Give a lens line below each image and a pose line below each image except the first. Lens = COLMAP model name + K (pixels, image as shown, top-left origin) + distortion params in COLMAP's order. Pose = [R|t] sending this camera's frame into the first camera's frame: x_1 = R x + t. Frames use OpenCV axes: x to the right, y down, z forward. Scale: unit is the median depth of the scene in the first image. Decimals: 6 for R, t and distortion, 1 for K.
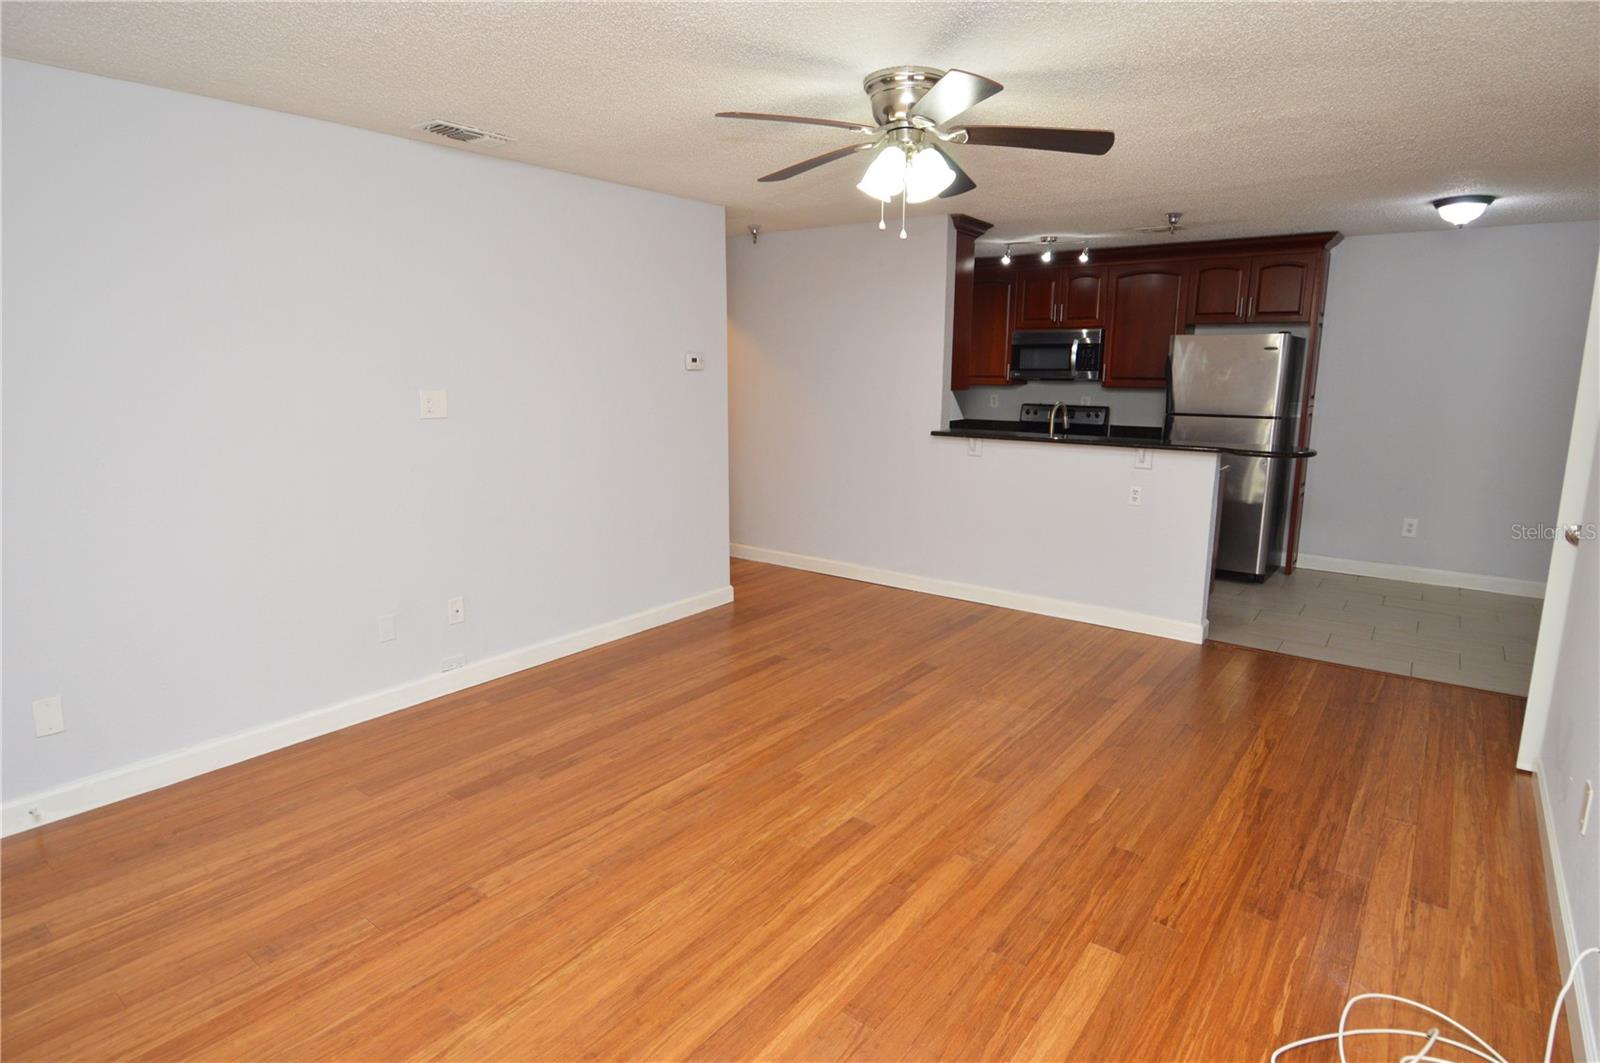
lens RADIAL K [[851.8, 0, 814.4], [0, 851.8, 516.0], [0, 0, 1]] dist [0.016411, -0.025352]
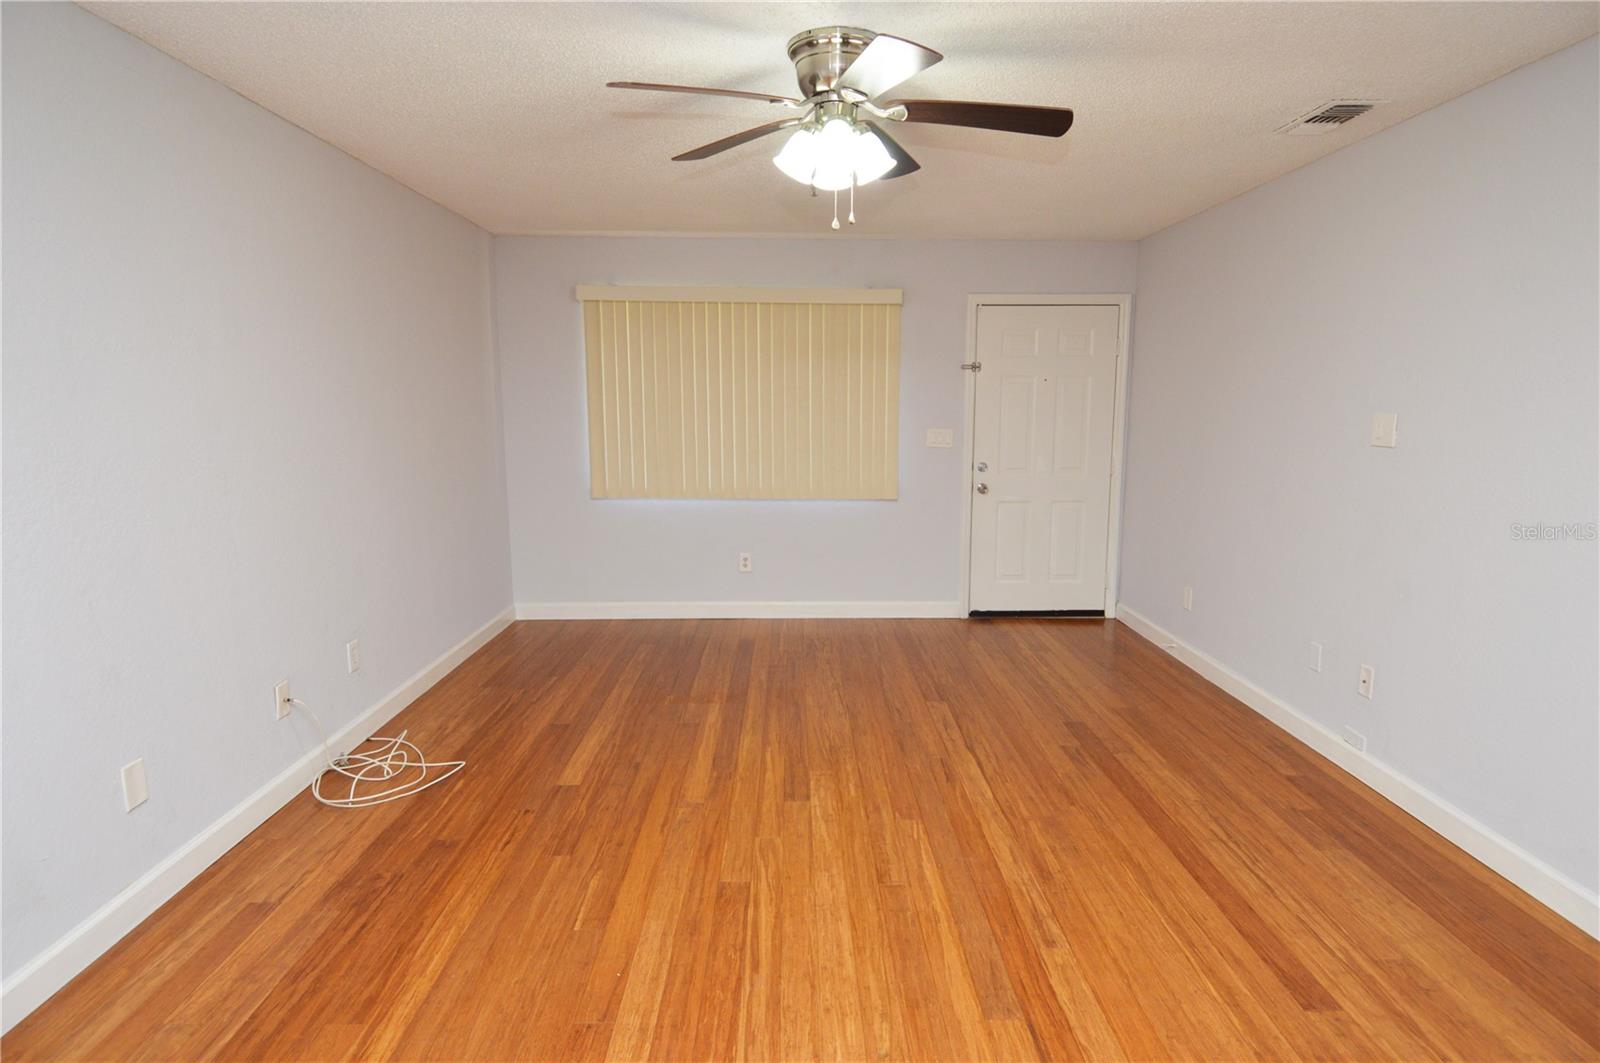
lens RADIAL K [[851.8, 0, 811.6], [0, 851.8, 525.0], [0, 0, 1]] dist [0.016411, -0.025352]
pose [[-0.782982, 0.086438, -0.616009, 0.535249], [-0.114244, 0.953471, 0.279001, -0.218720], [0.611463, 0.288828, -0.736676, 1.347085]]
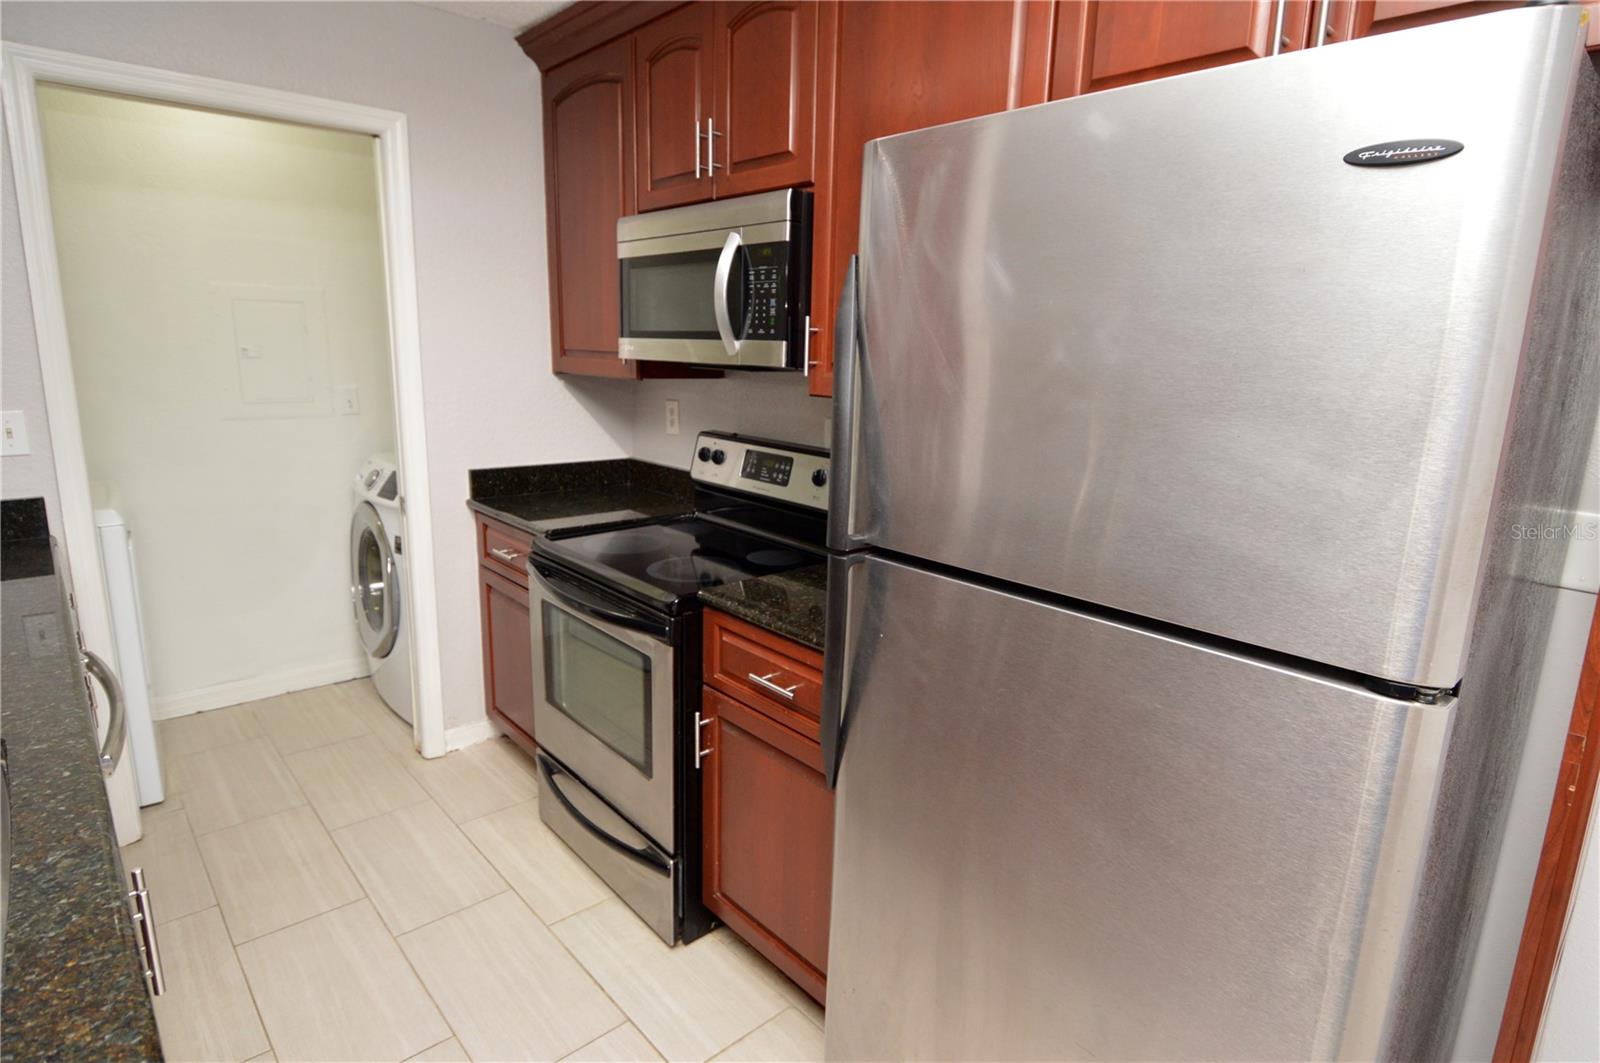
lens RADIAL K [[851.8, 0, 813.7], [0, 851.8, 524.3], [0, 0, 1]] dist [0.016411, -0.025352]
pose [[0.981484, 0.060953, -0.181587, 0.756035], [-0.055981, 0.997907, 0.032383, -0.224404], [0.183181, -0.021618, 0.982841, 1.365956]]
